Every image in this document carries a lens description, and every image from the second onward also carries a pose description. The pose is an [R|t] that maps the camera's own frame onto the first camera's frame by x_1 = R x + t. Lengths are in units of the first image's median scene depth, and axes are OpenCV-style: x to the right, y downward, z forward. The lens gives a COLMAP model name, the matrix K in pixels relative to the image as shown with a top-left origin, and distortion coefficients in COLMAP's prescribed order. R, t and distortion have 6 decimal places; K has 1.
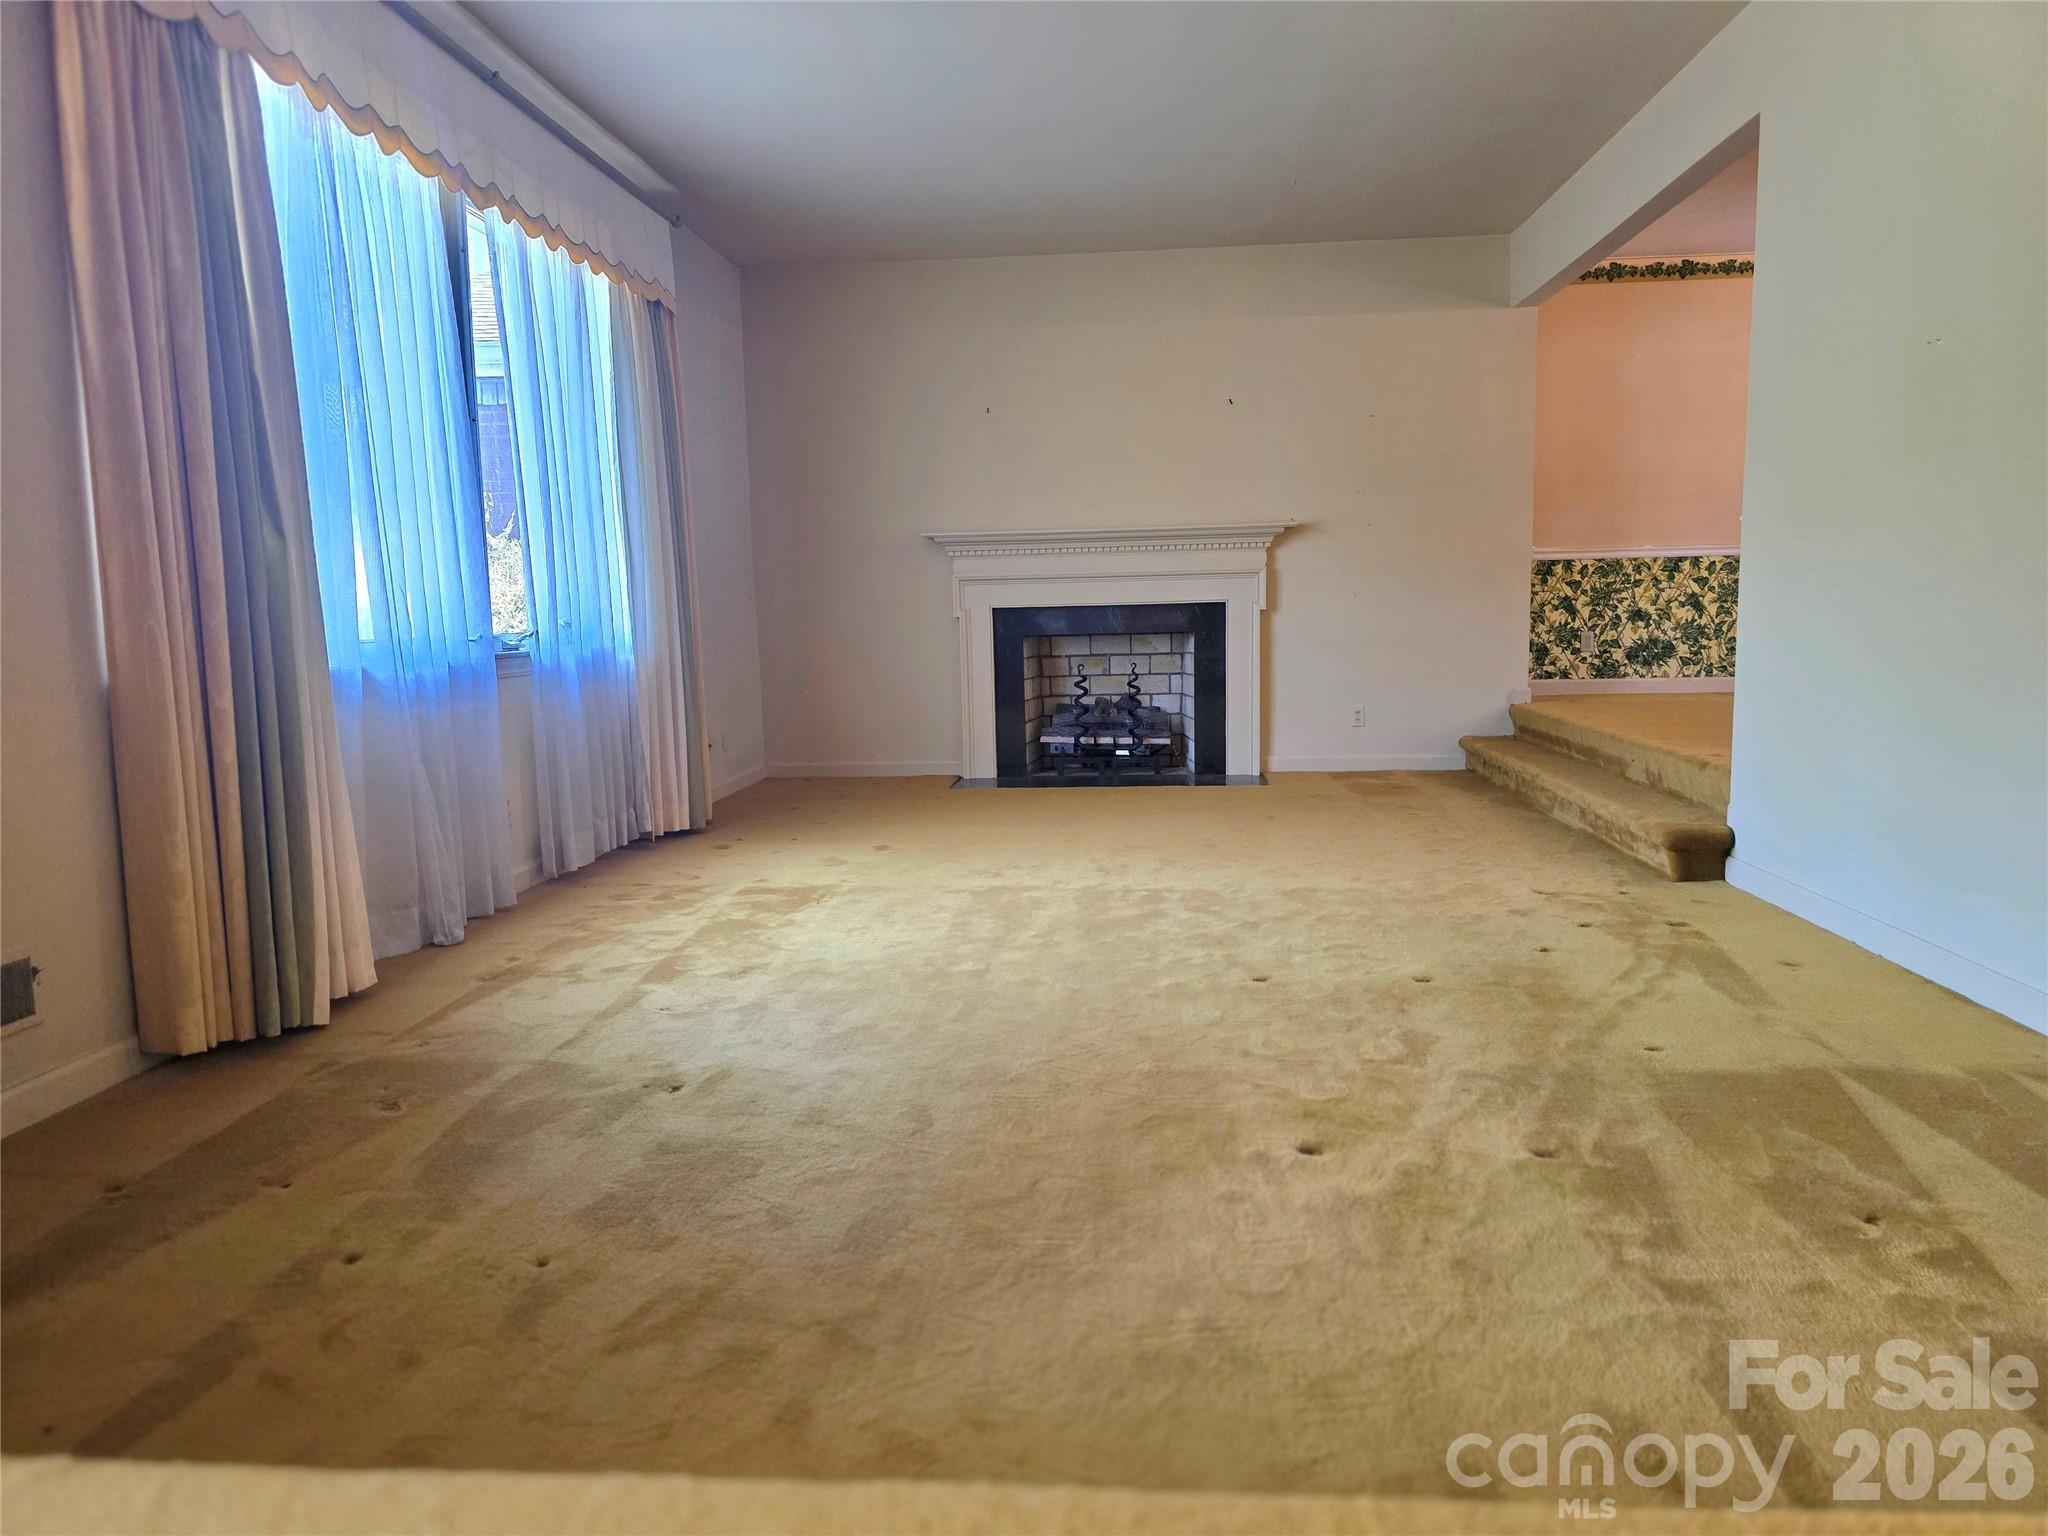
lens RADIAL K [[1366.1, 0, 1024.0], [0, 1366.1, 768.0], [0, 0, 1]] dist [0.080079, -0.066931]
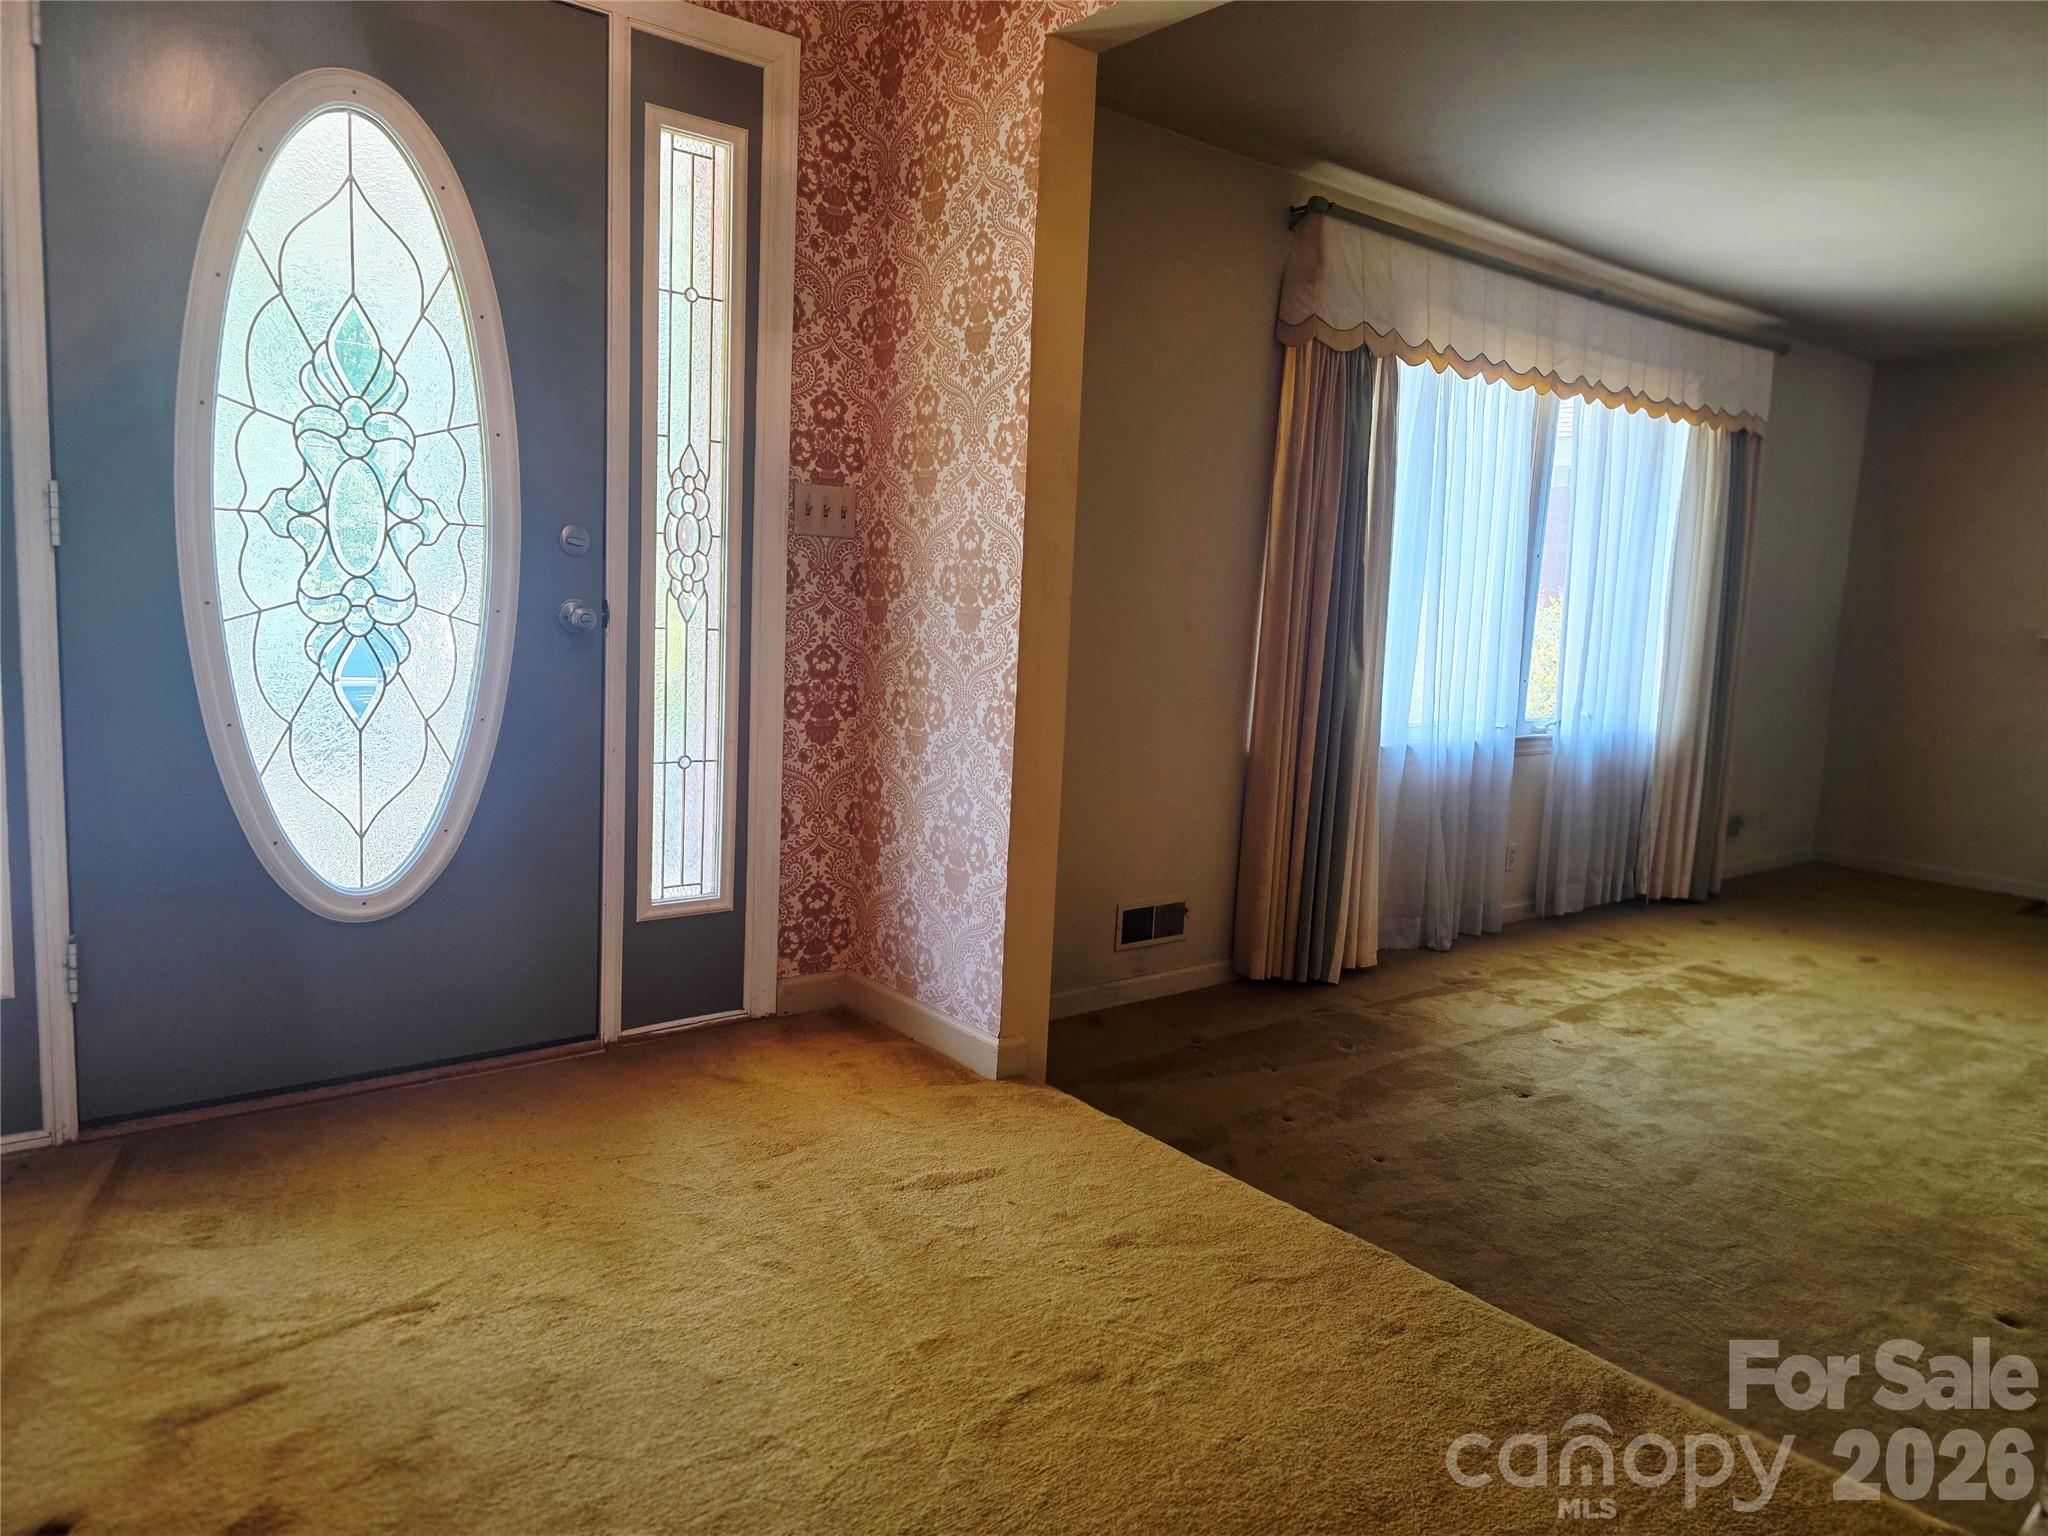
lens RADIAL K [[1382.9, 0, 1024.0], [0, 1382.9, 768.0], [0, 0, 1]] dist [0.022133, -0.000720]
pose [[0.689631, 0.152701, -0.707878, 0.295934], [-0.150570, 0.986388, 0.066092, -0.095932], [0.708335, 0.061006, 0.703235, -0.316146]]
